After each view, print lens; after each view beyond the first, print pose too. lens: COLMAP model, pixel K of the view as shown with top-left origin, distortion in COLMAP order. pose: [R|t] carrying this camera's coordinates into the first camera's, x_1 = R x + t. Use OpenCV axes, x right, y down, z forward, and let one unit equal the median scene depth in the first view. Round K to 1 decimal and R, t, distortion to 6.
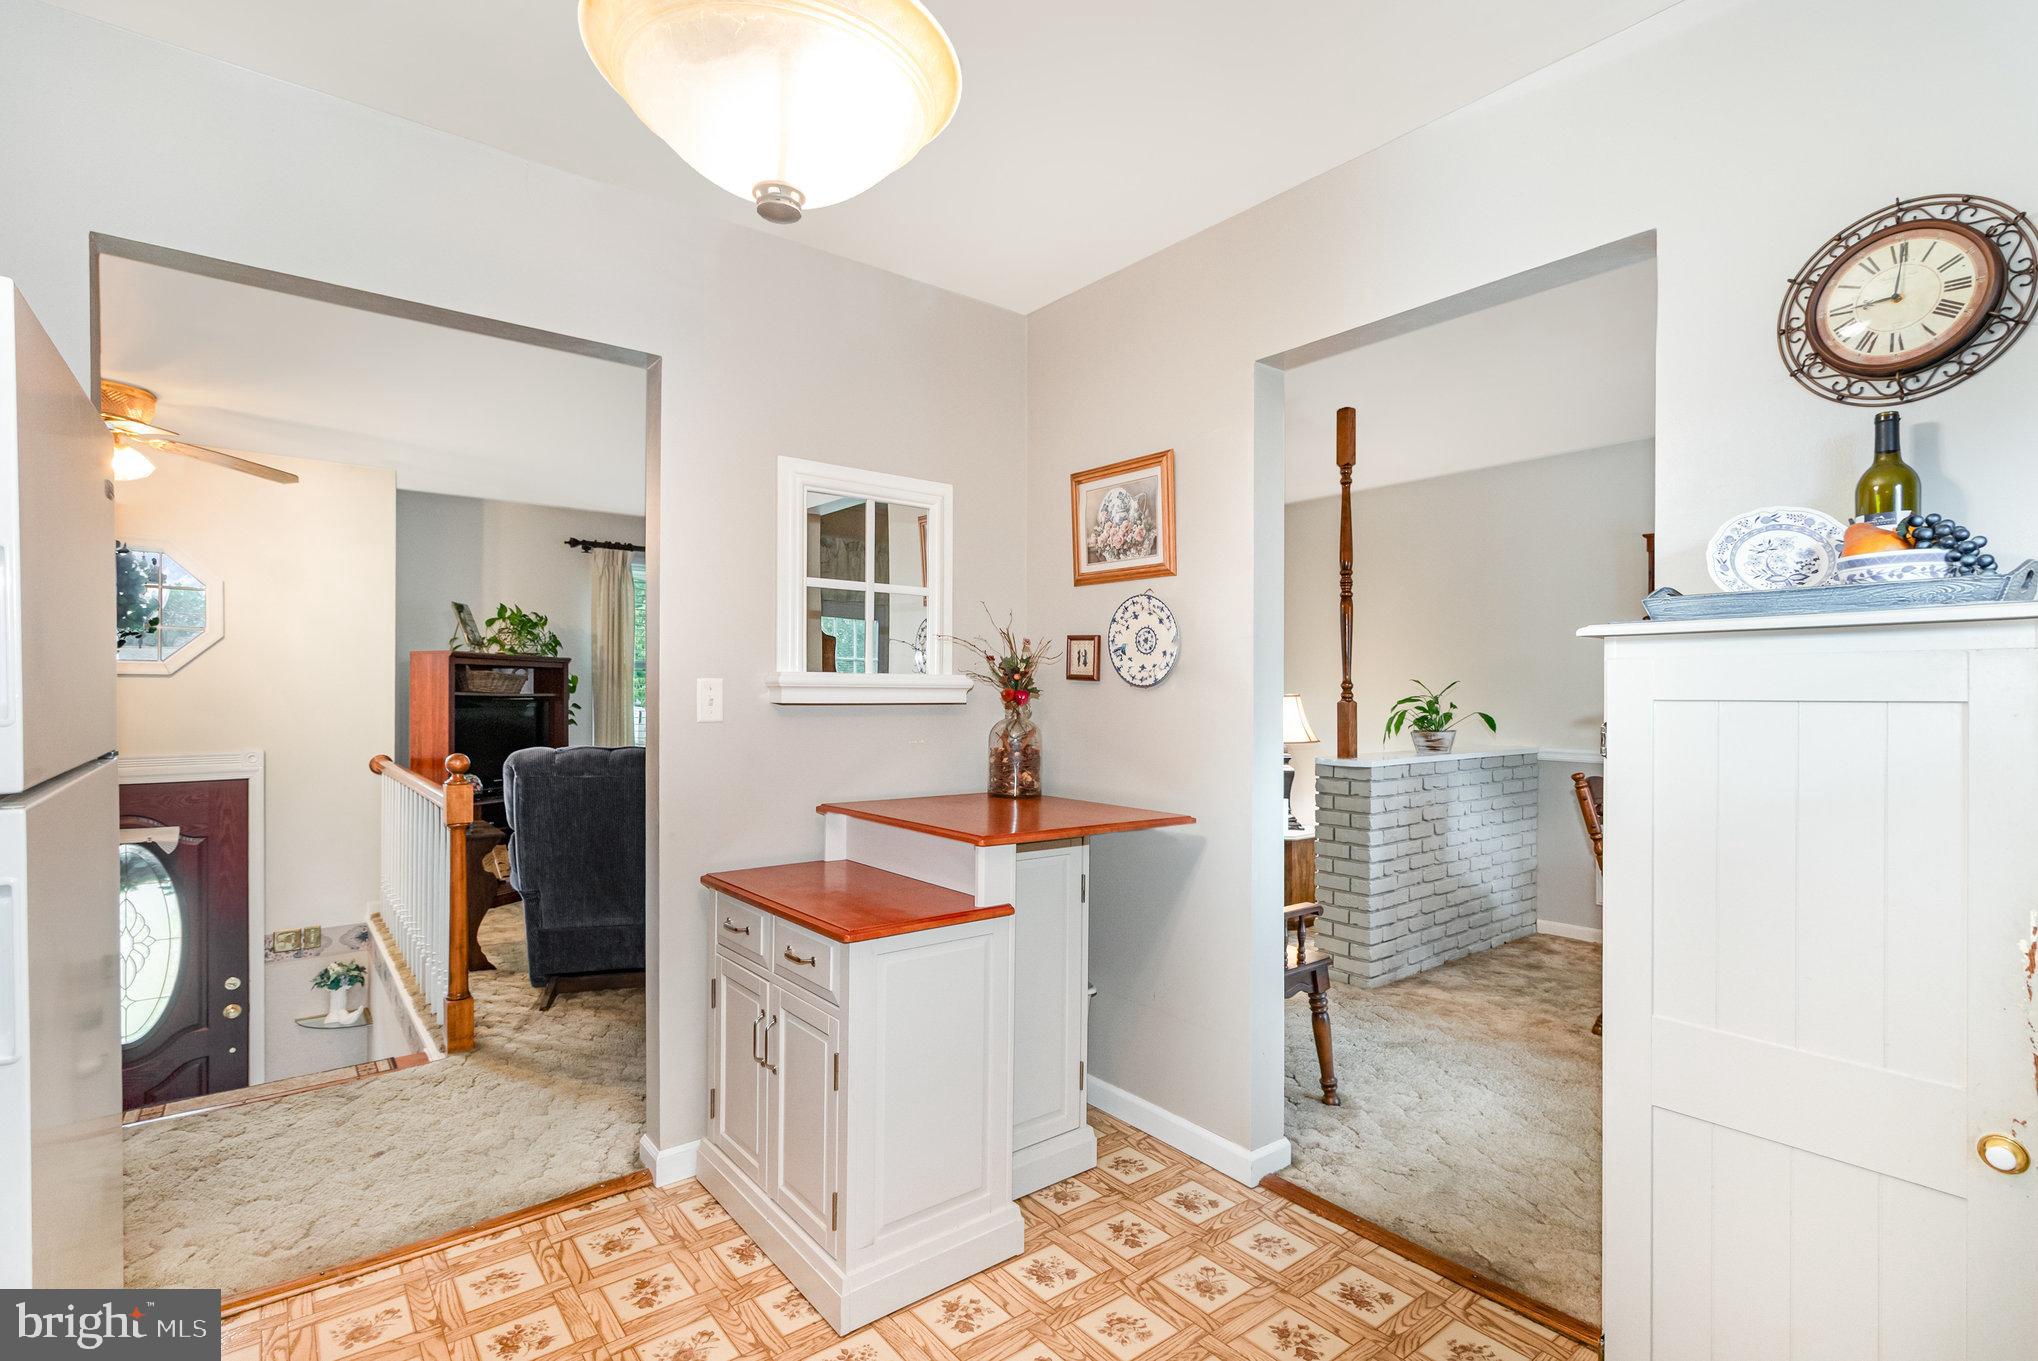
lens RADIAL K [[951.6, 0, 1009.2], [0, 951.6, 696.2], [0, 0, 1]] dist [0.004058, -0.000677]
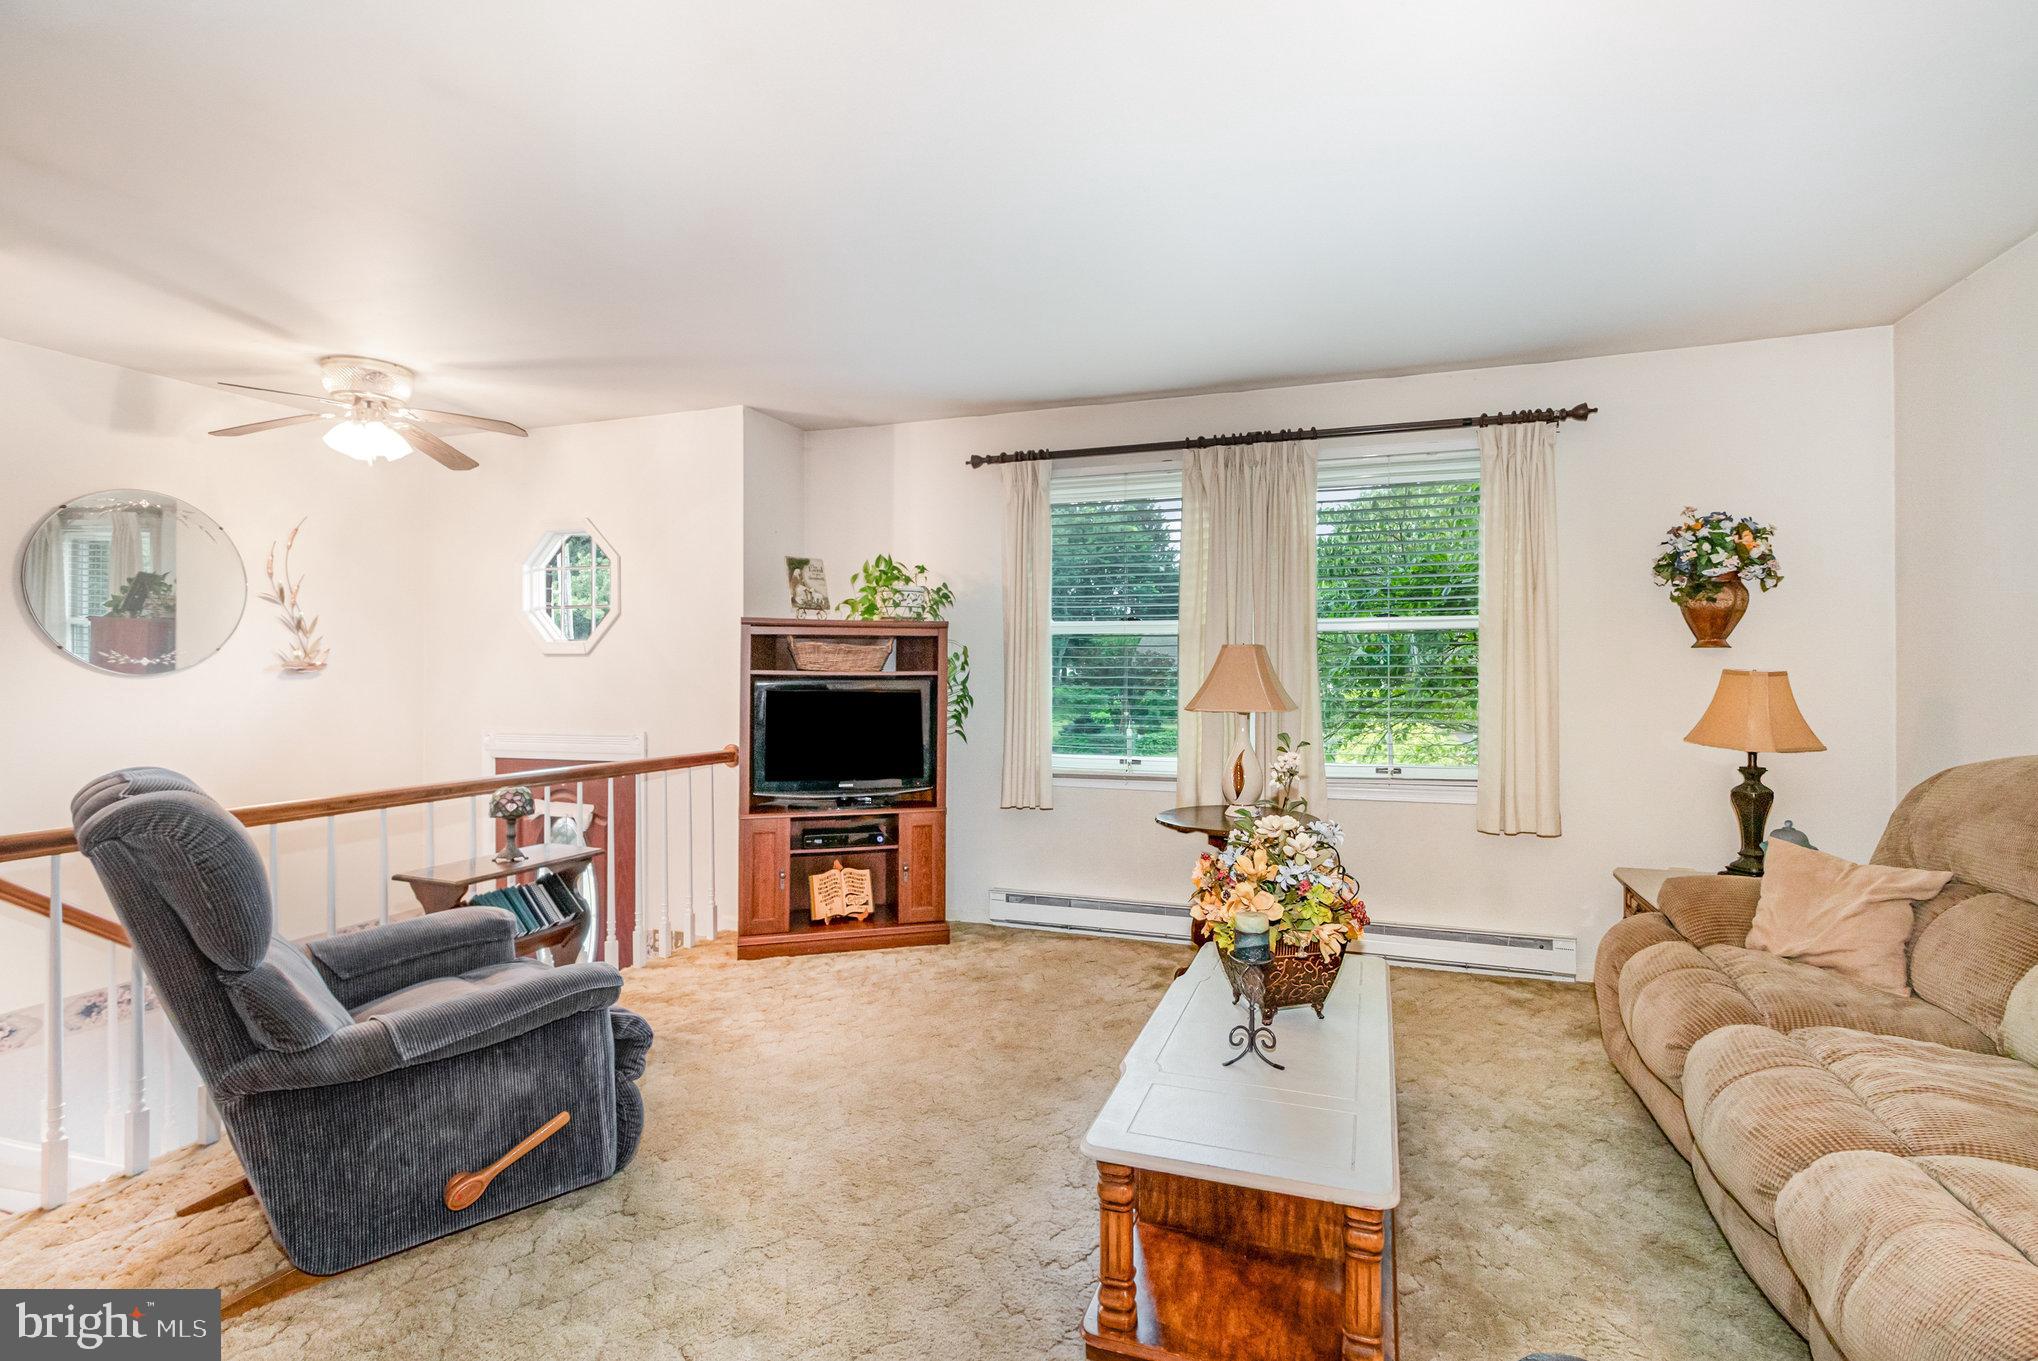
lens RADIAL K [[951.6, 0, 1017.2], [0, 951.6, 659.3], [0, 0, 1]] dist [0.004058, -0.000677]
pose [[0.524945, -0.006443, -0.851112, 0.183675], [0.002063, 0.999978, -0.006298, -0.006722], [0.851134, 0.001550, 0.524947, 0.689431]]
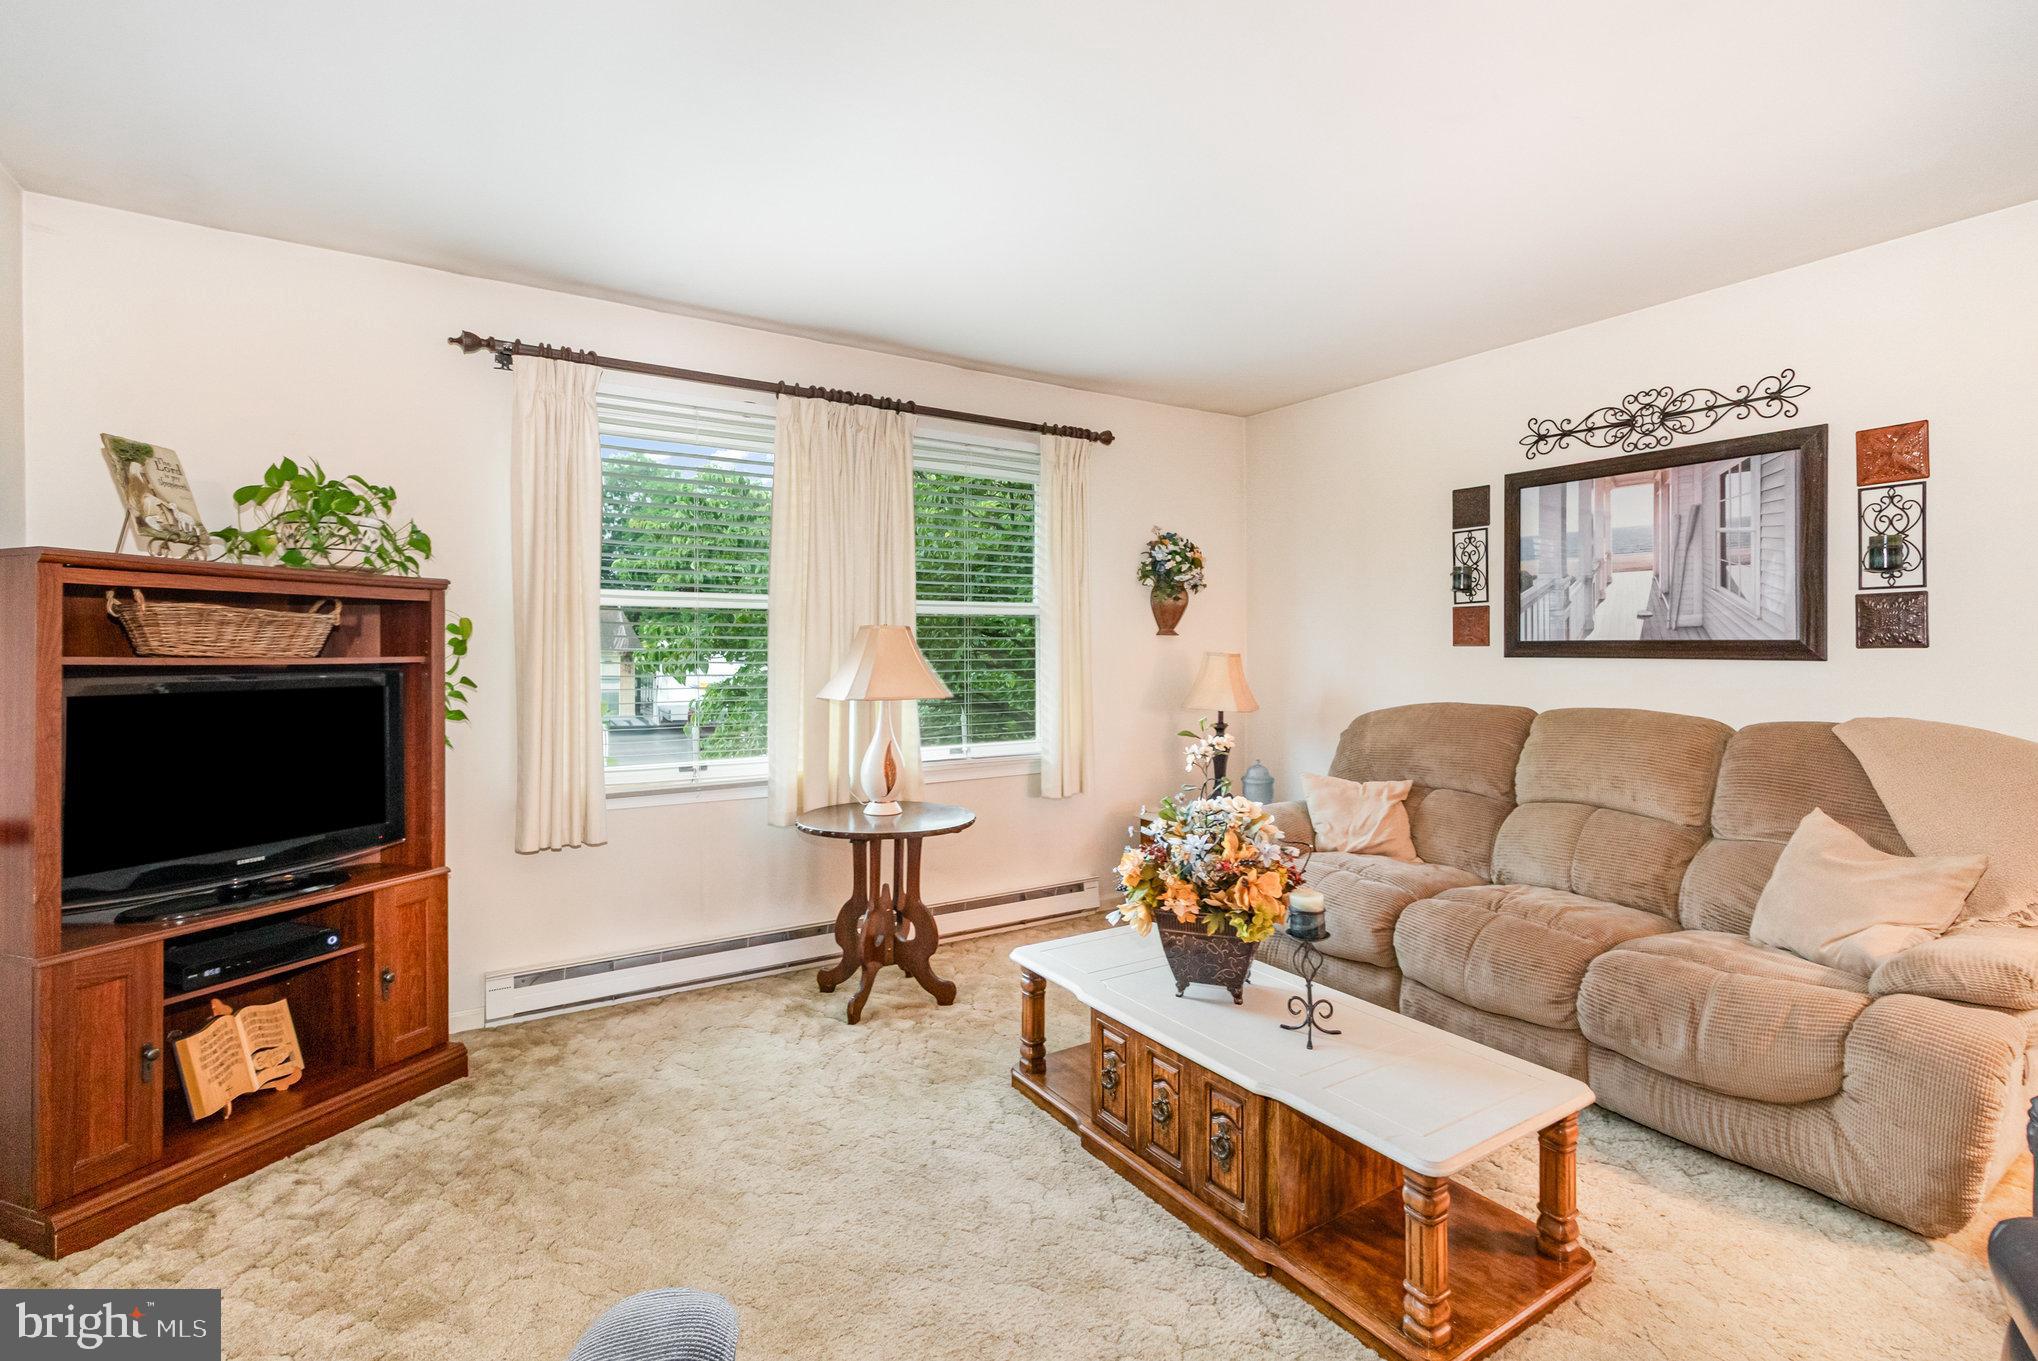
lens RADIAL K [[951.6, 0, 1028.0], [0, 951.6, 646.4], [0, 0, 1]] dist [0.004058, -0.000677]
pose [[0.995340, 0.000112, -0.096427, -0.137491], [-0.000168, 1.000000, -0.000574, -0.007153], [0.096427, 0.000588, 0.995340, 0.582149]]
